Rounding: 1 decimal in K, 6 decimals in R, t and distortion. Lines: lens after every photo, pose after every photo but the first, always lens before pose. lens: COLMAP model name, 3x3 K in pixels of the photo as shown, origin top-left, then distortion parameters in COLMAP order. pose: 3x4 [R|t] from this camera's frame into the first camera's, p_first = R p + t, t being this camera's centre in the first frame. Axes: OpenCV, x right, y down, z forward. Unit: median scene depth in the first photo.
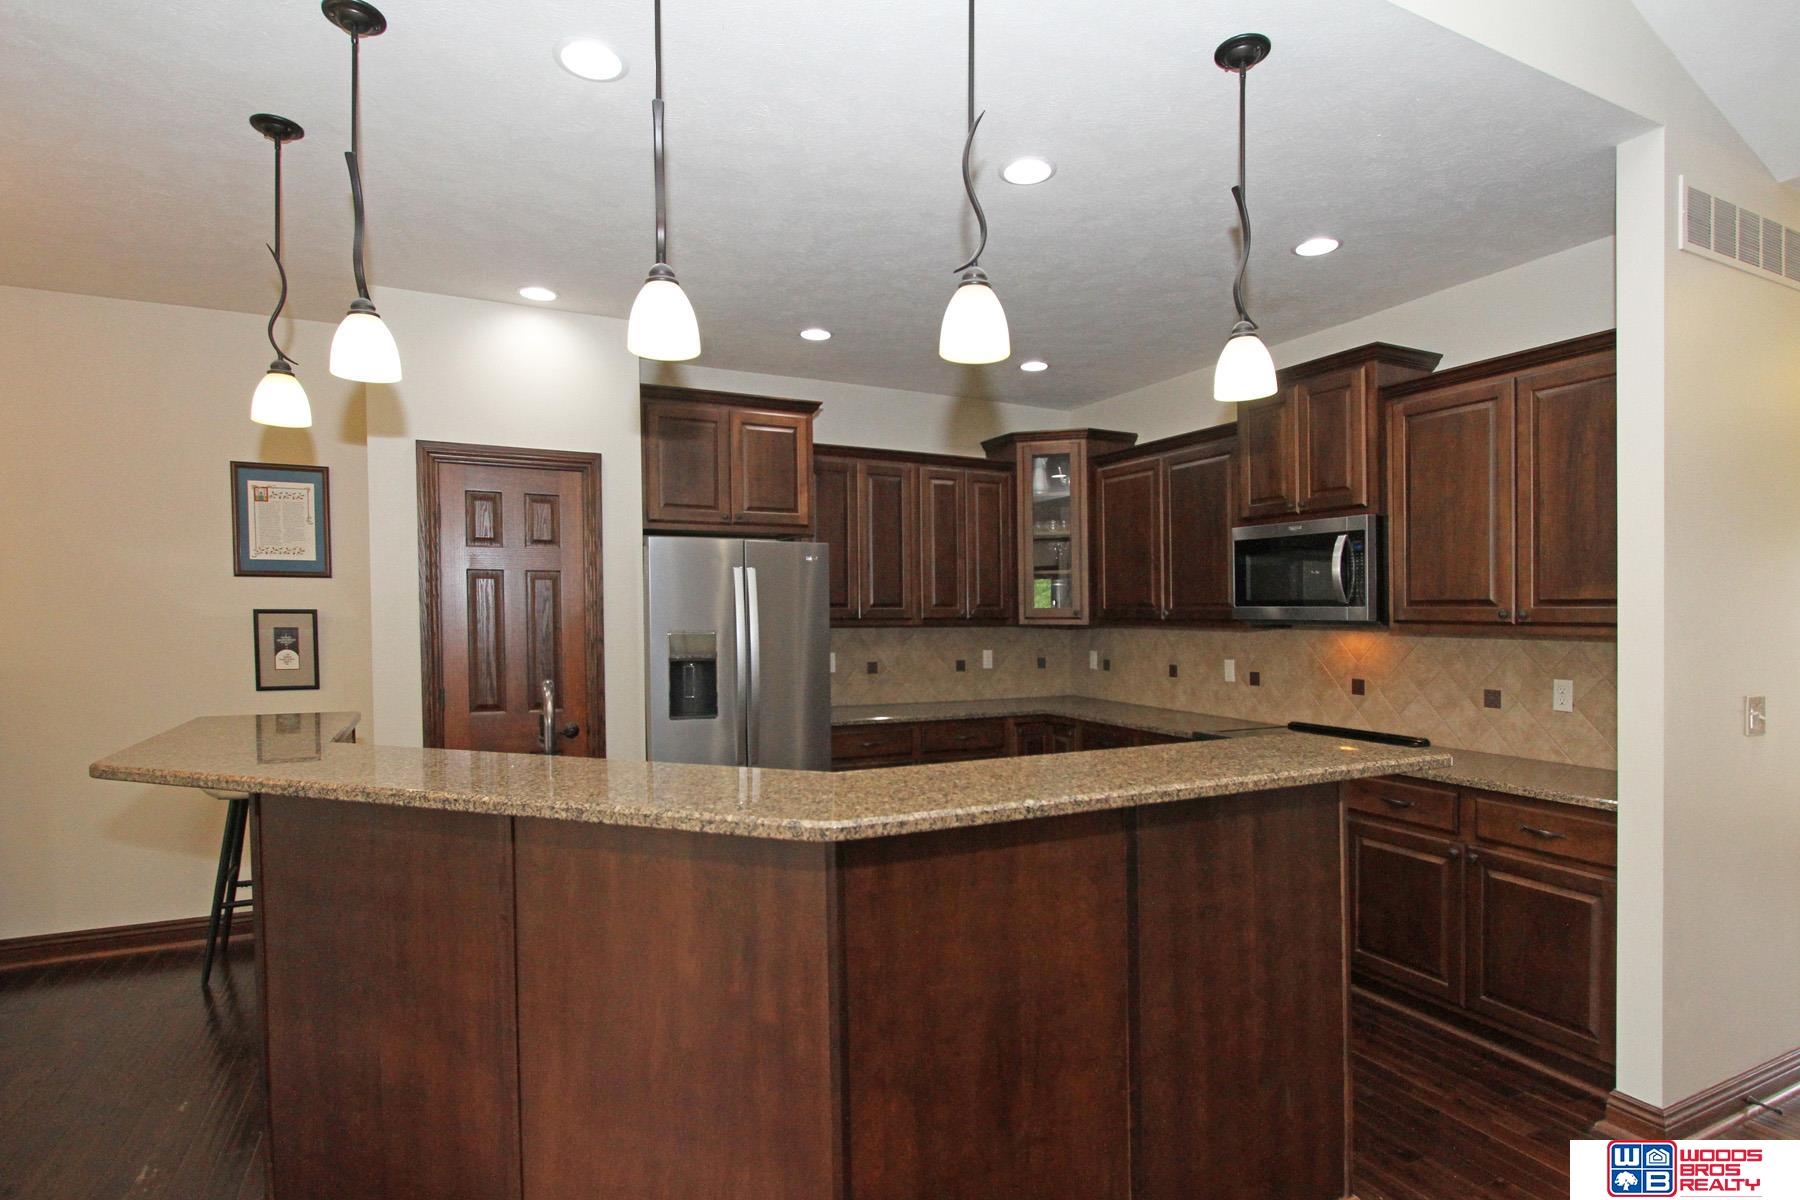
lens RADIAL K [[937.7, 0, 943.7], [0, 937.7, 616.1], [0, 0, 1]] dist [-0.016702, 0.000626]
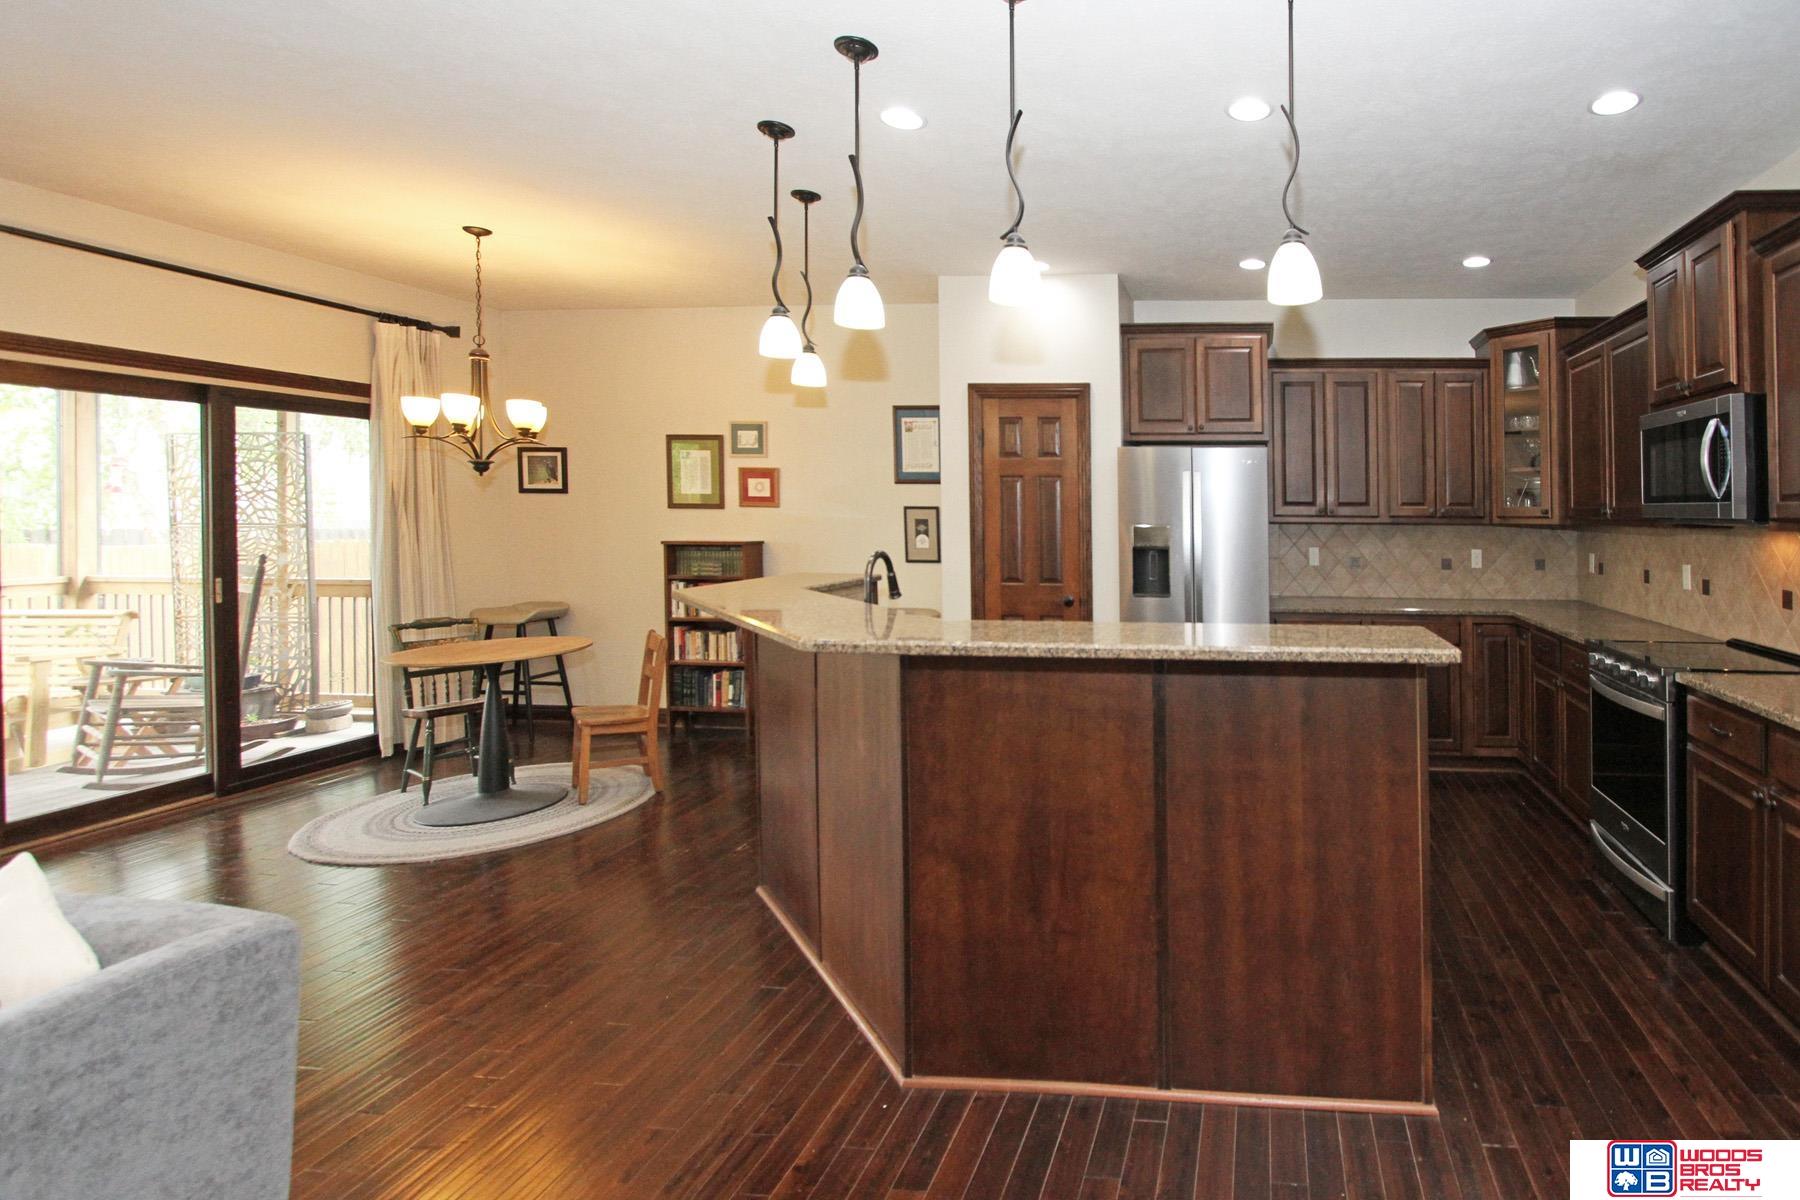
lens RADIAL K [[894.7, 0, 1163.1], [0, 894.7, 513.1], [0, 0, 1]] dist [-0.017588, -0.000160]
pose [[0.845630, 0.004958, -0.533747, 0.375088], [-0.008909, 0.999949, -0.004827, 0.007234], [0.533695, 0.008837, 0.845631, 0.034133]]
